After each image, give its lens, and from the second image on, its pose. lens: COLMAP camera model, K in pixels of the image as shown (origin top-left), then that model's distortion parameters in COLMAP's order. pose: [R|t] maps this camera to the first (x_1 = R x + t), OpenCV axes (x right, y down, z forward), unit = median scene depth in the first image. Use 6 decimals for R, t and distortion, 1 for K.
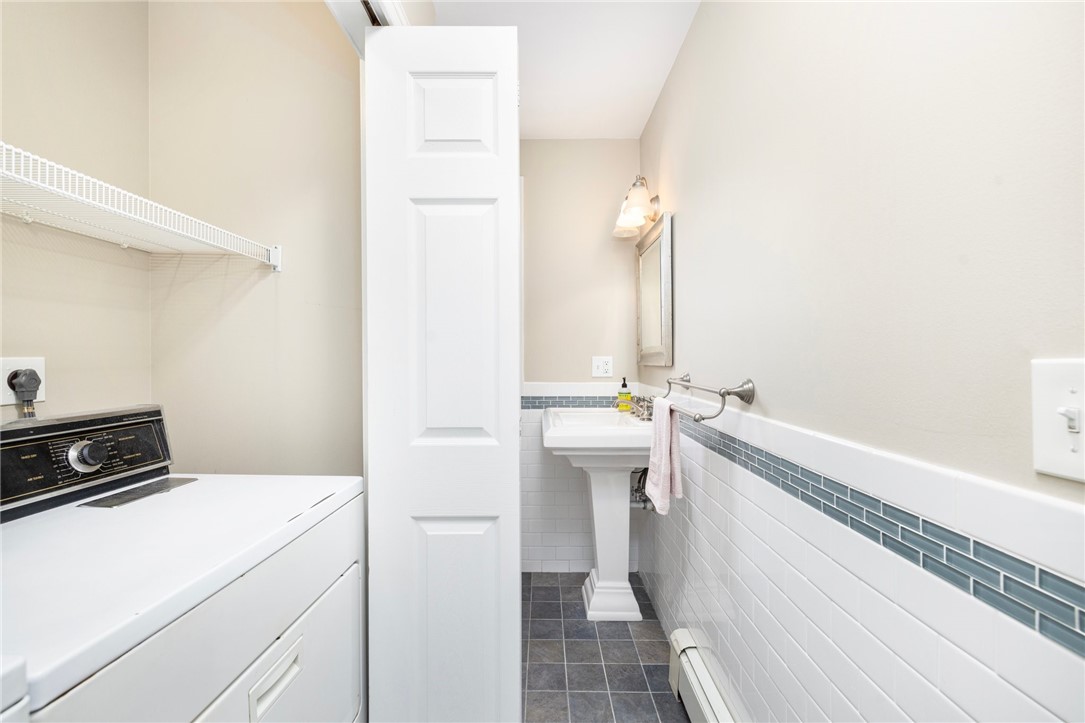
lens RADIAL K [[456.7, 0, 547.8], [0, 456.7, 358.1], [0, 0, 1]] dist [-0.001462, 0.000130]
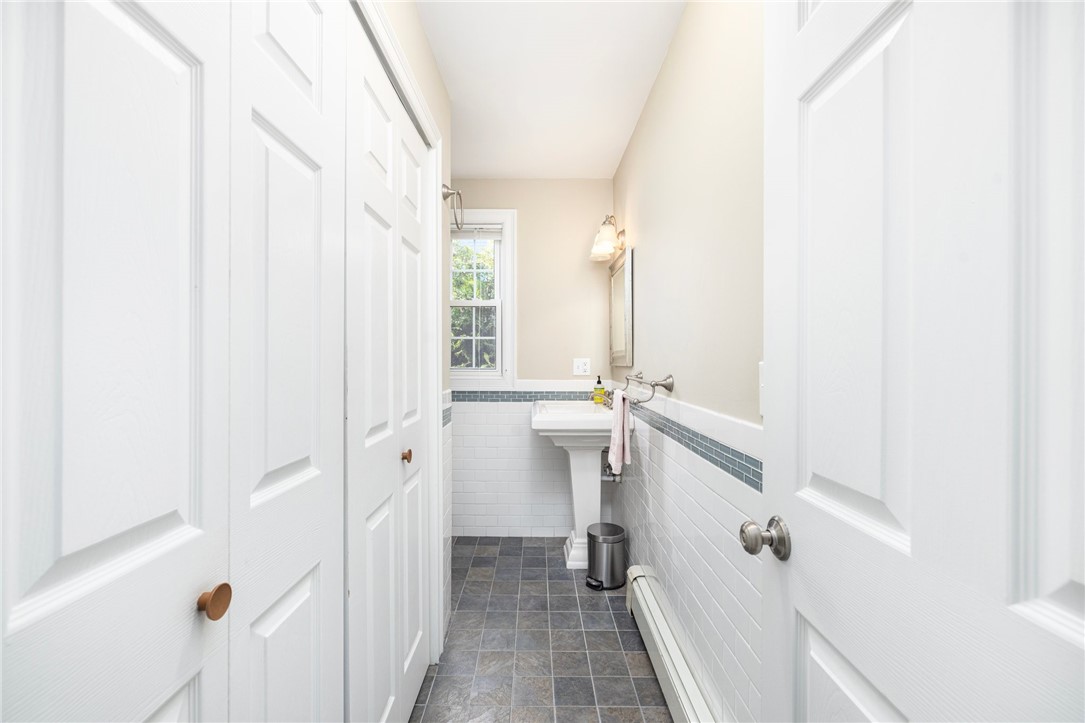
lens RADIAL K [[456.7, 0, 537.2], [0, 456.7, 362.7], [0, 0, 1]] dist [-0.001462, 0.000130]
pose [[0.999944, 0.002617, -0.010249, 0.018068], [-0.002542, 0.999970, 0.007371, -0.001470], [0.010268, -0.007344, 0.999920, -0.271015]]
